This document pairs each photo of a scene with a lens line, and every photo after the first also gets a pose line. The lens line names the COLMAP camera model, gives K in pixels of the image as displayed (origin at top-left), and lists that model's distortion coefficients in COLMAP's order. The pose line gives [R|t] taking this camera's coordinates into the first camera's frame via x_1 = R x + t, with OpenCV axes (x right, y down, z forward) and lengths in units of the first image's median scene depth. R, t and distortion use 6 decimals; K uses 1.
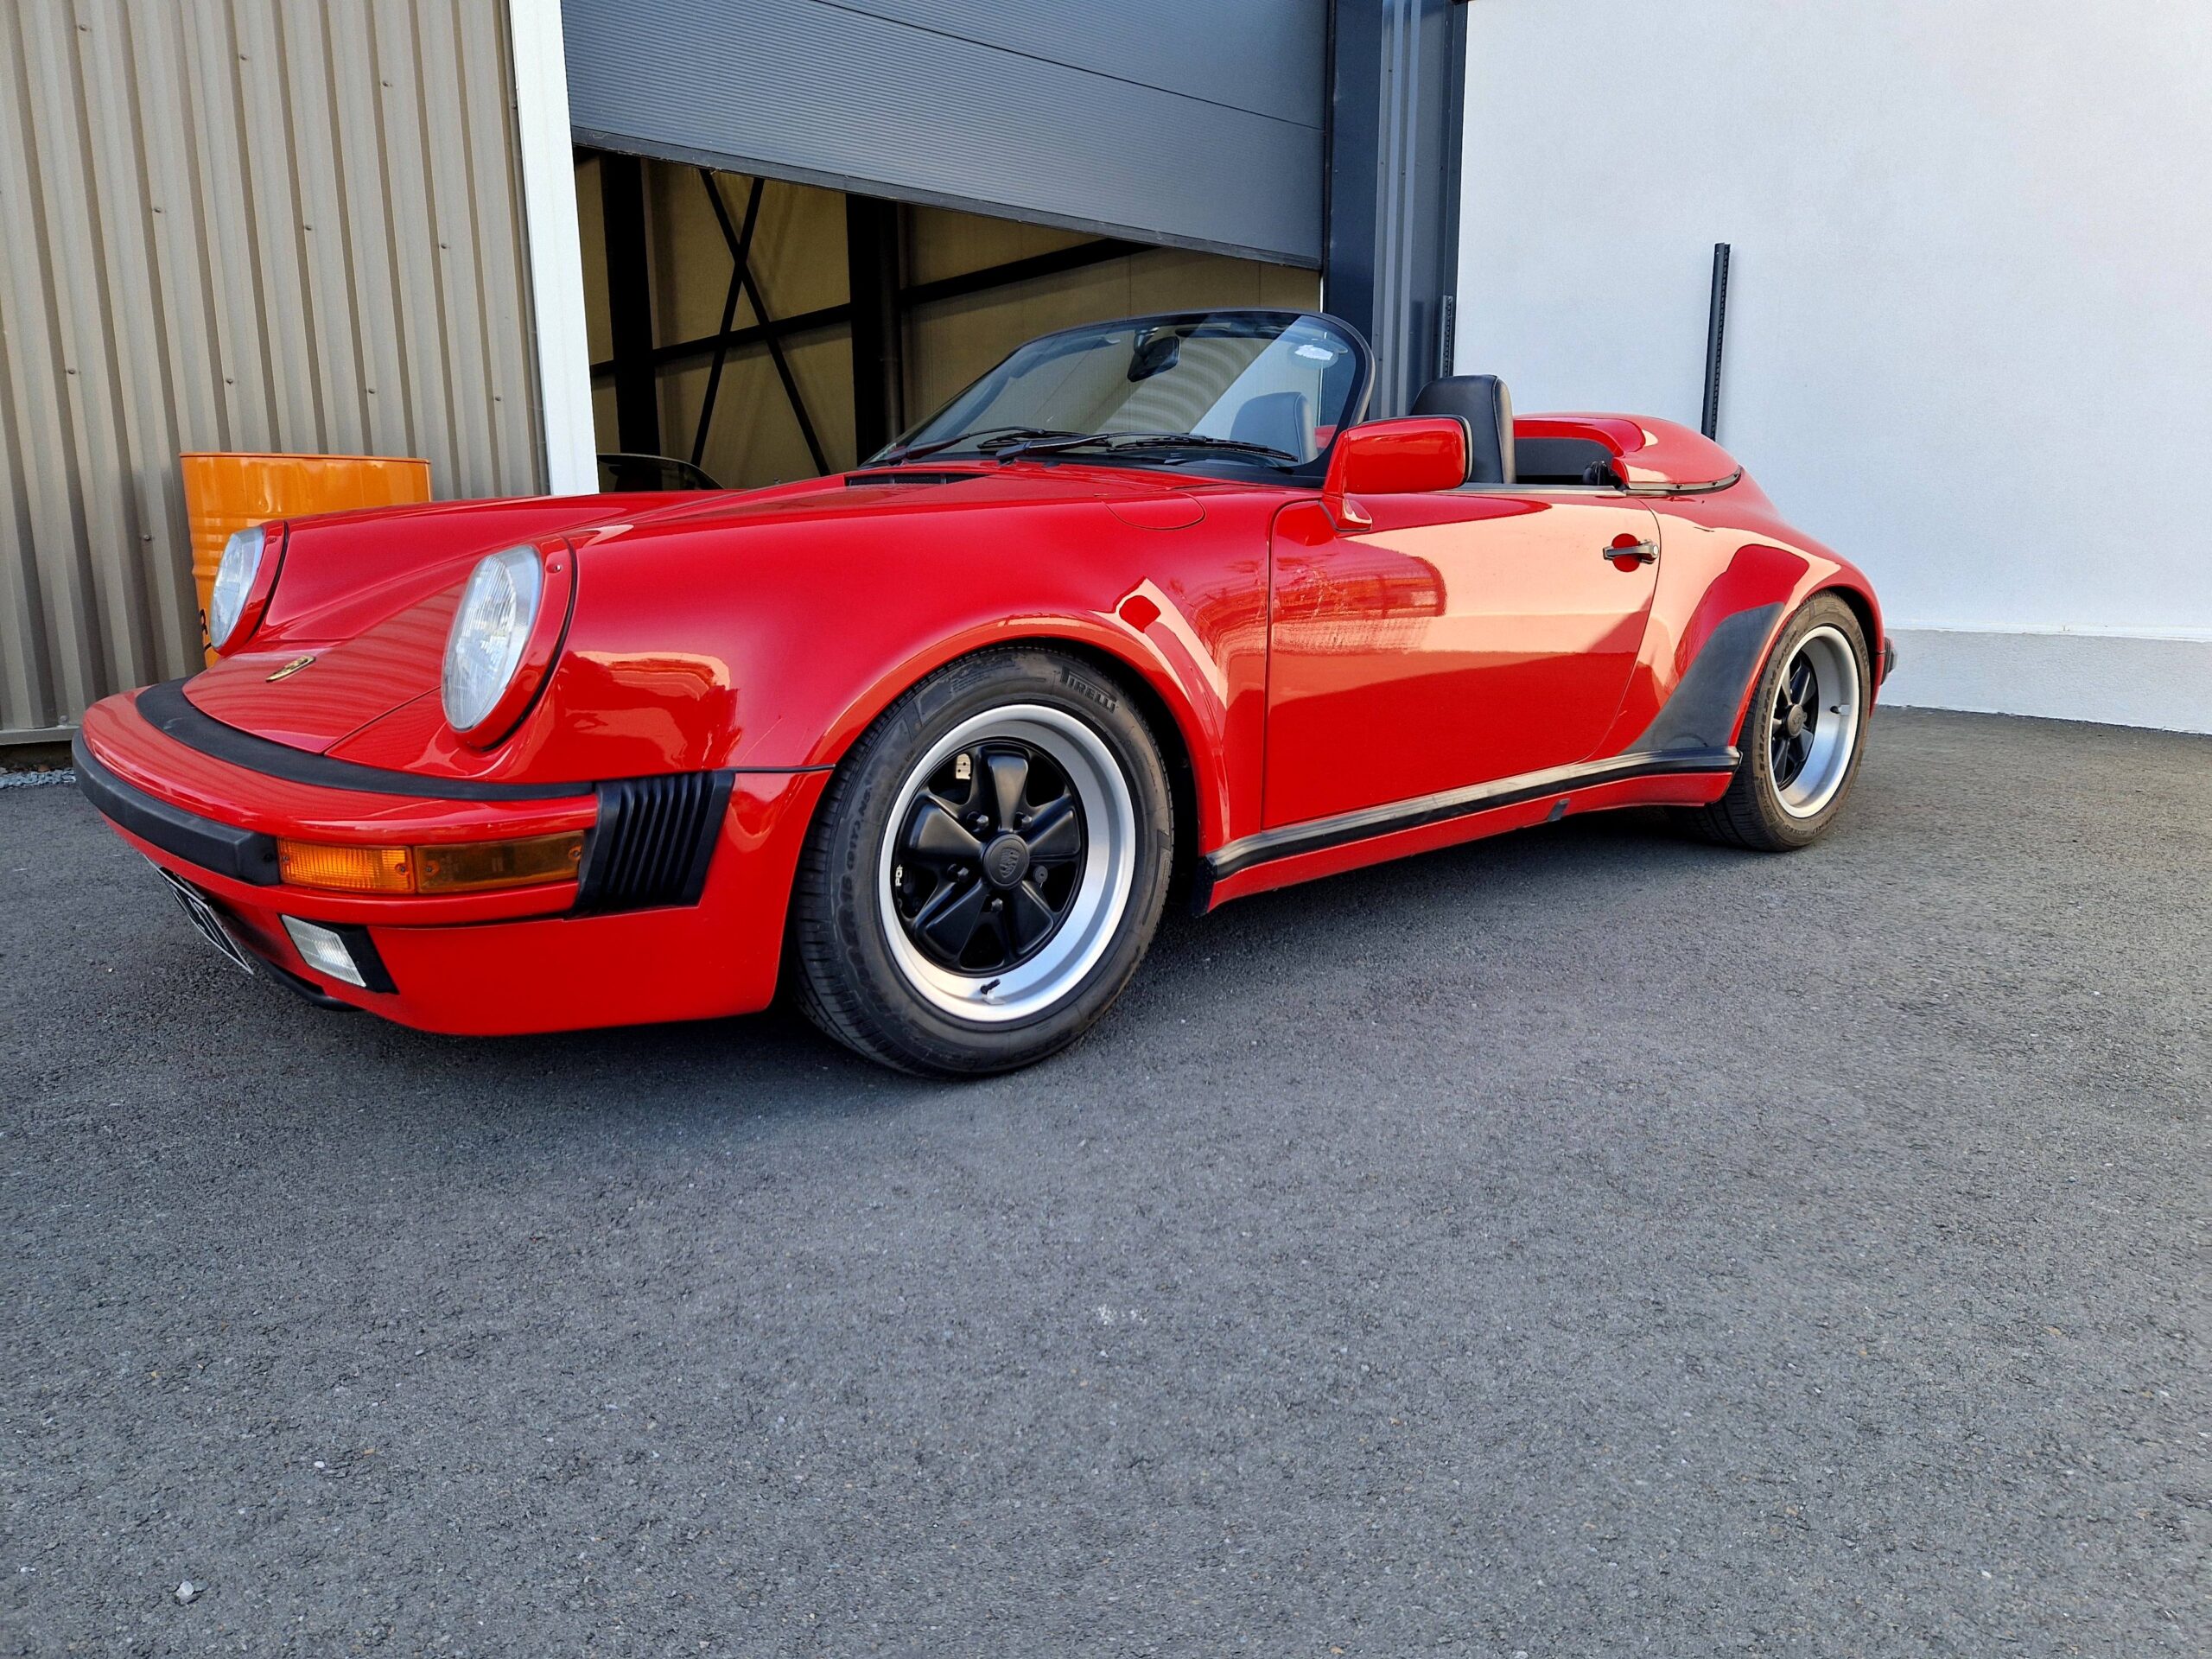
lens RADIAL K [[1504.8, 0, 1073.8], [0, 1504.8, 821.2], [0, 0, 1]] dist [0.086233, -0.060618]
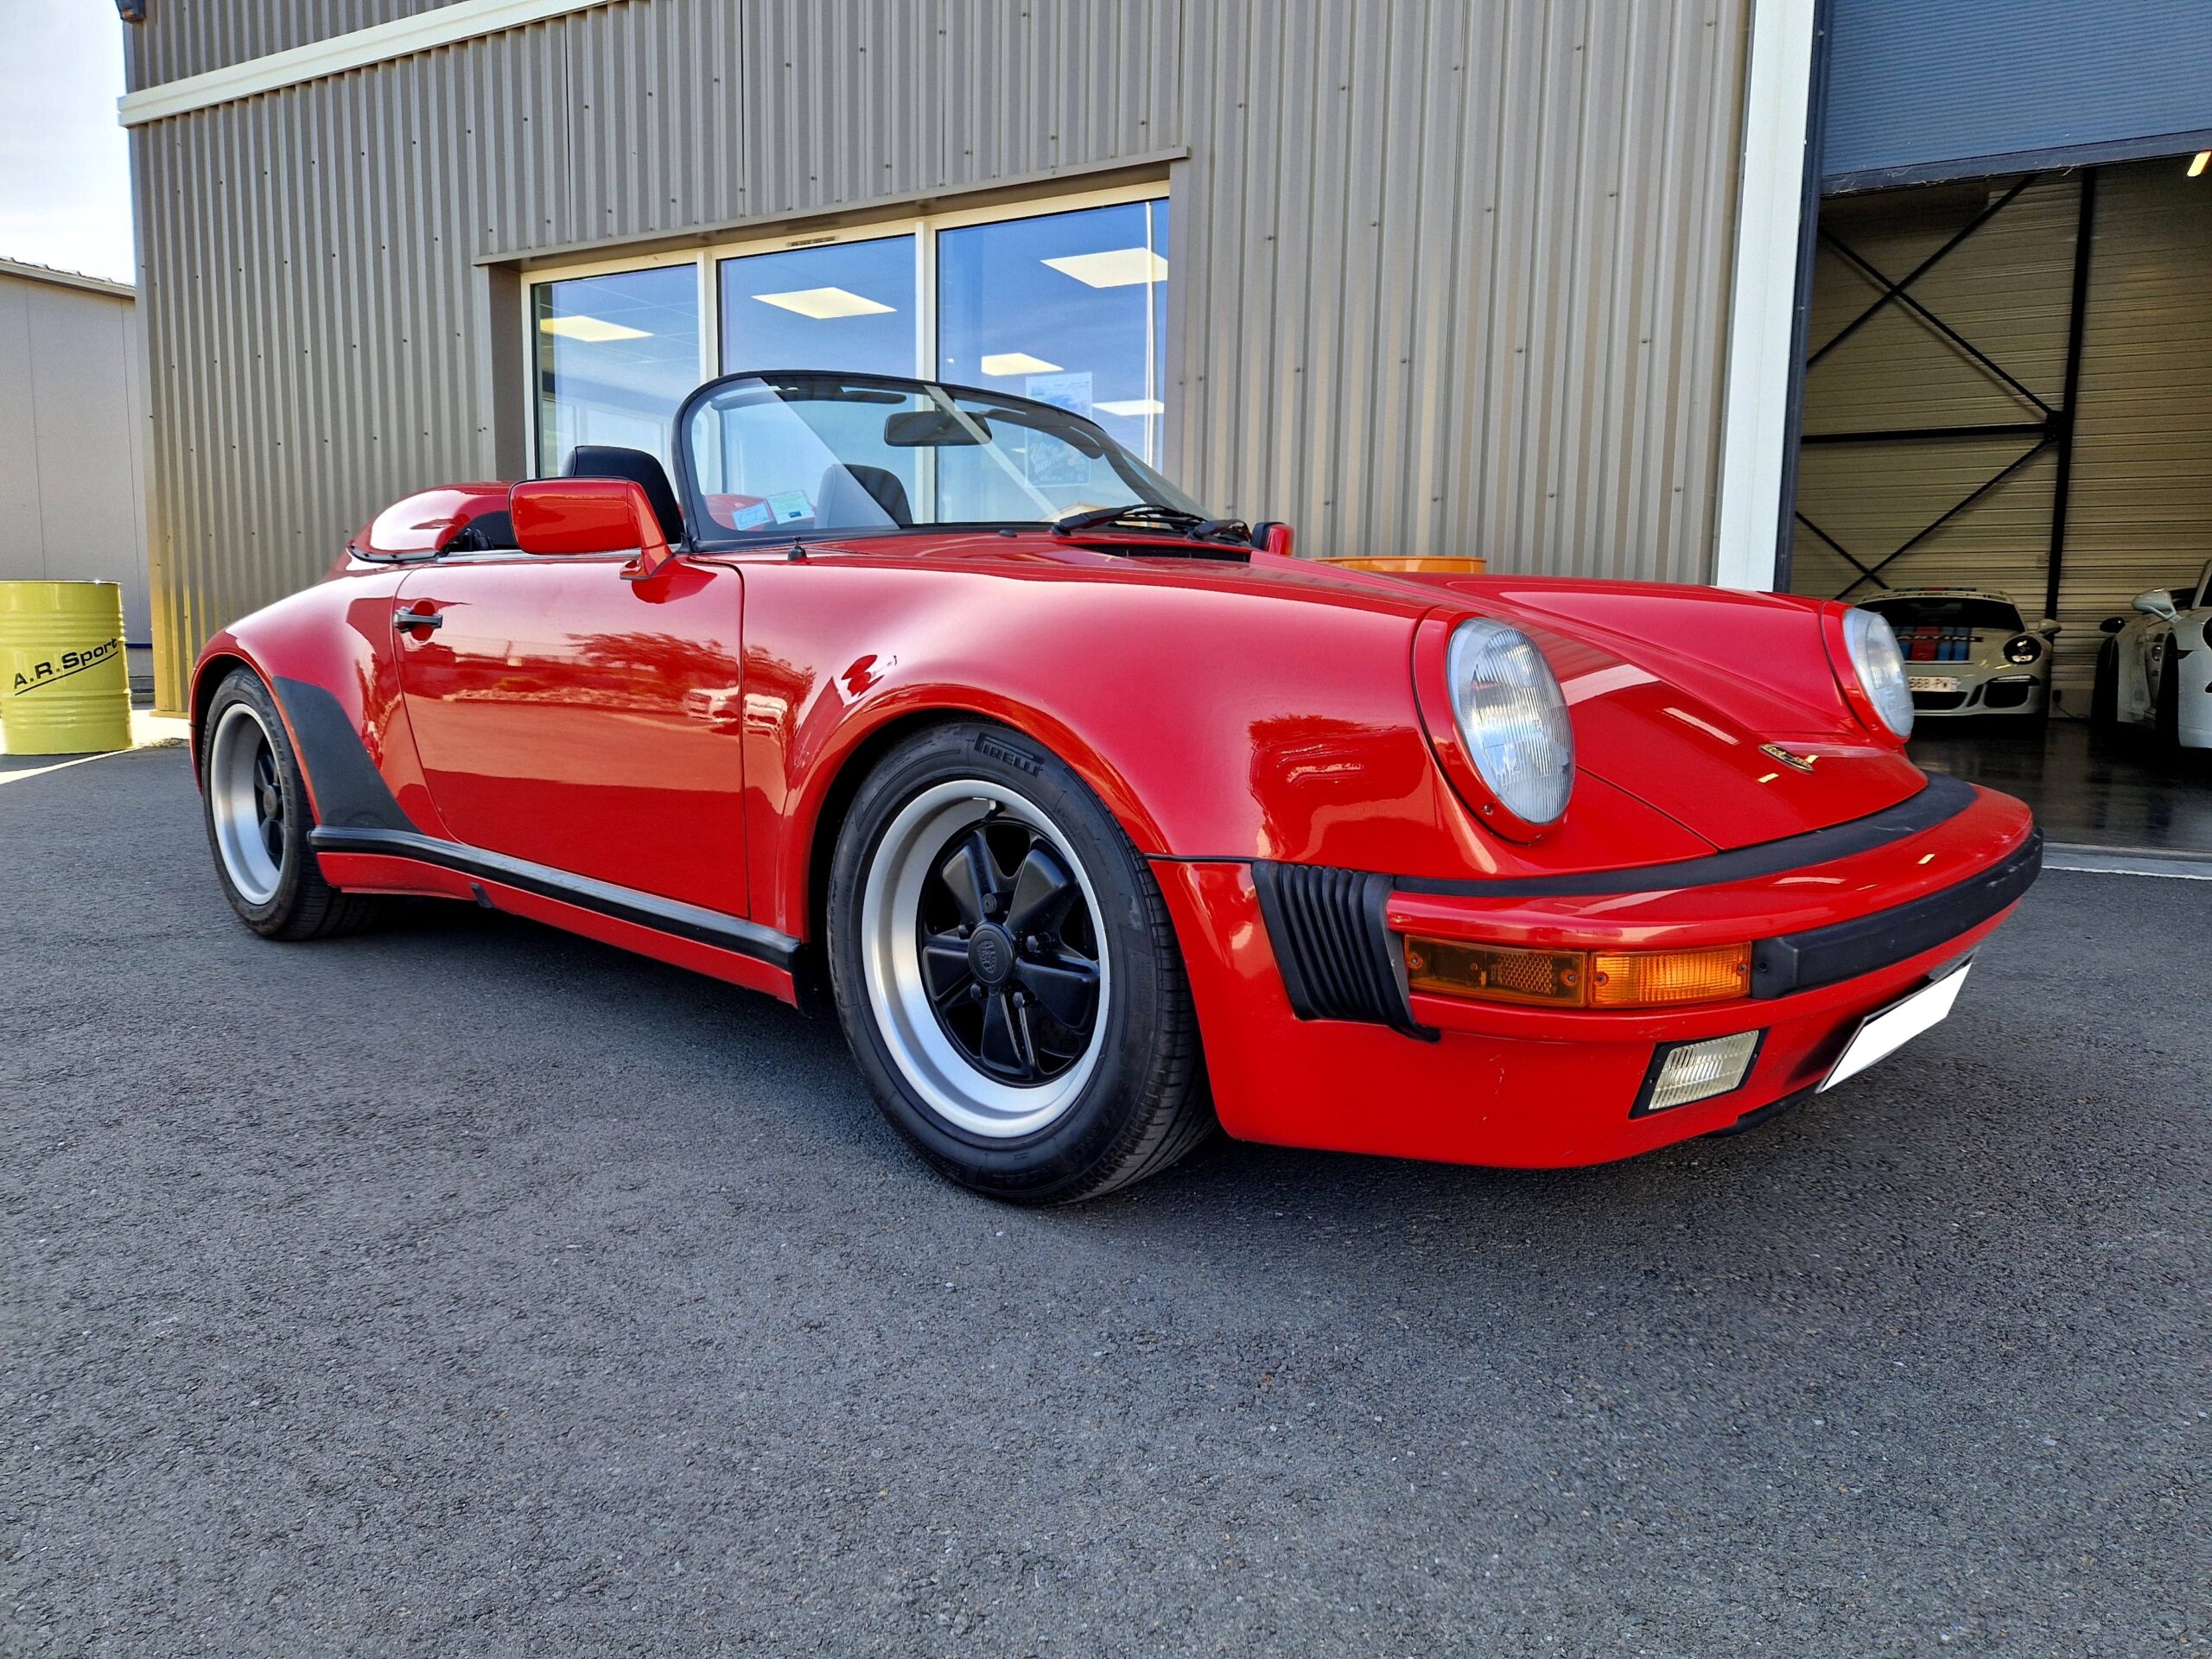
lens RADIAL K [[1504.8, 0, 1073.8], [0, 1504.8, 821.2], [0, 0, 1]] dist [0.086233, -0.060618]
pose [[0.346279, 0.104338, -0.932311, 0.766231], [-0.191558, 0.980722, 0.038608, -0.099242], [0.918366, 0.165223, 0.359590, 0.769614]]
